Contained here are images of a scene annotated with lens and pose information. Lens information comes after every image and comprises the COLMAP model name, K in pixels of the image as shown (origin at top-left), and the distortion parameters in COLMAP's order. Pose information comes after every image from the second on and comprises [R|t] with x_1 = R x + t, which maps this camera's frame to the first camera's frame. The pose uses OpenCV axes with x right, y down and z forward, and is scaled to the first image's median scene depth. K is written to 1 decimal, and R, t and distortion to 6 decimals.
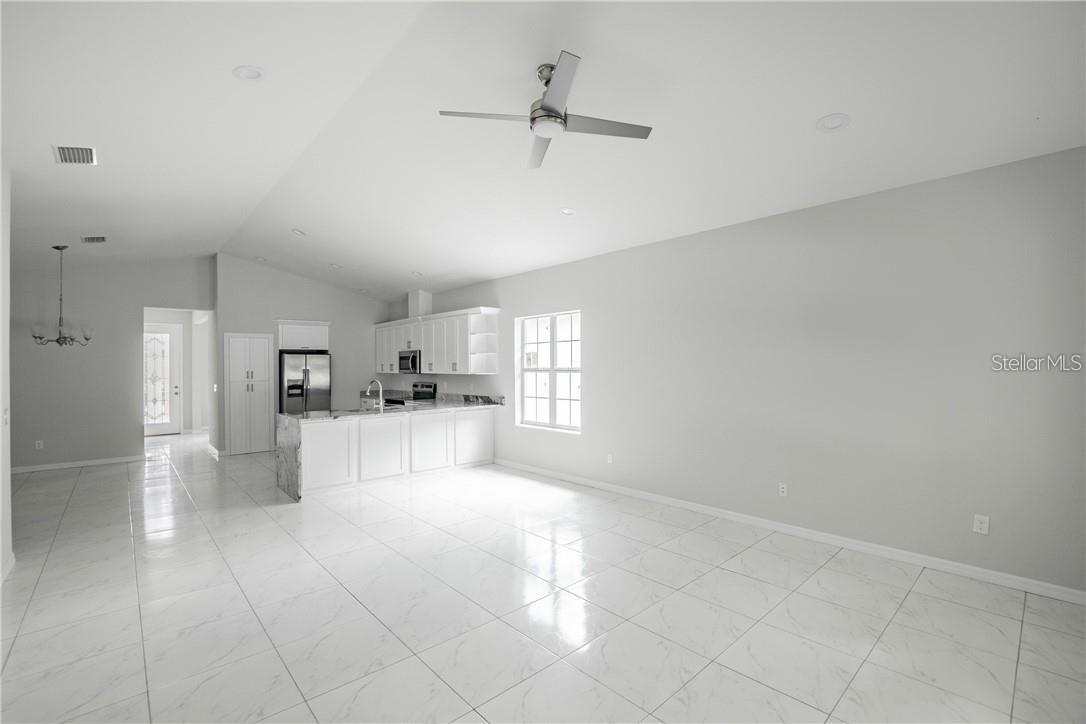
lens RADIAL K [[478.3, 0, 545.4], [0, 478.3, 362.3], [0, 0, 1]] dist [-0.036489, 0.000407]
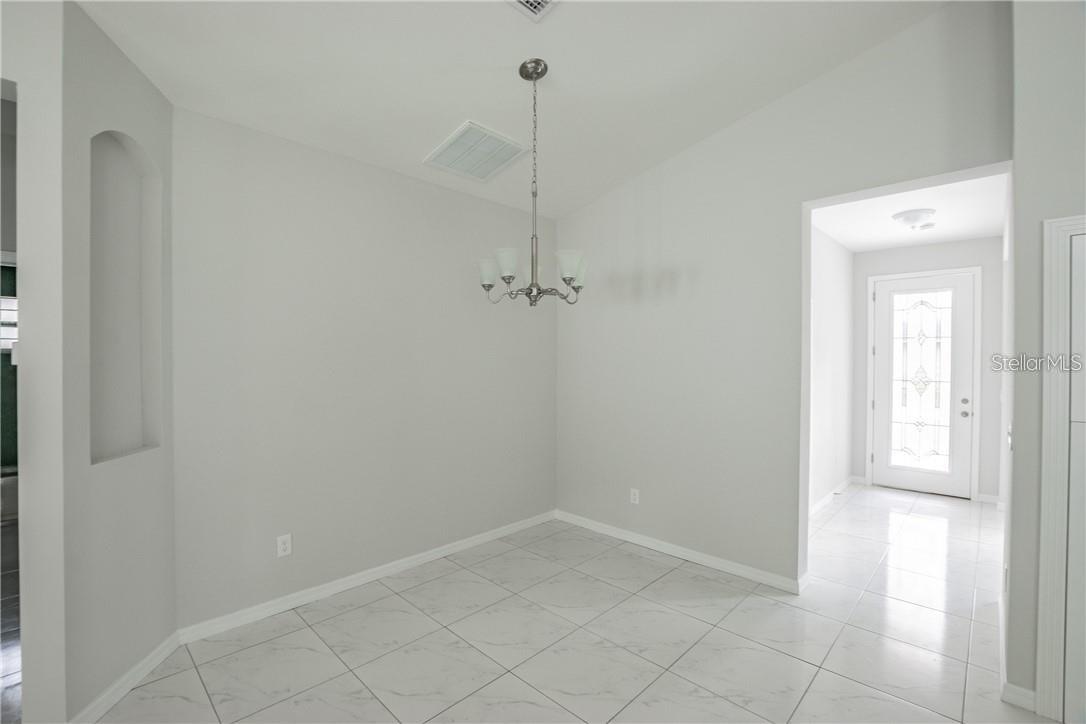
lens RADIAL K [[478.3, 0, 545.4], [0, 478.3, 362.3], [0, 0, 1]] dist [-0.036489, 0.000407]
pose [[0.060092, 0.015023, -0.998080, -0.349528], [0.001498, 0.999884, 0.015141, 0.005990], [0.998192, -0.002405, 0.060063, 0.553835]]
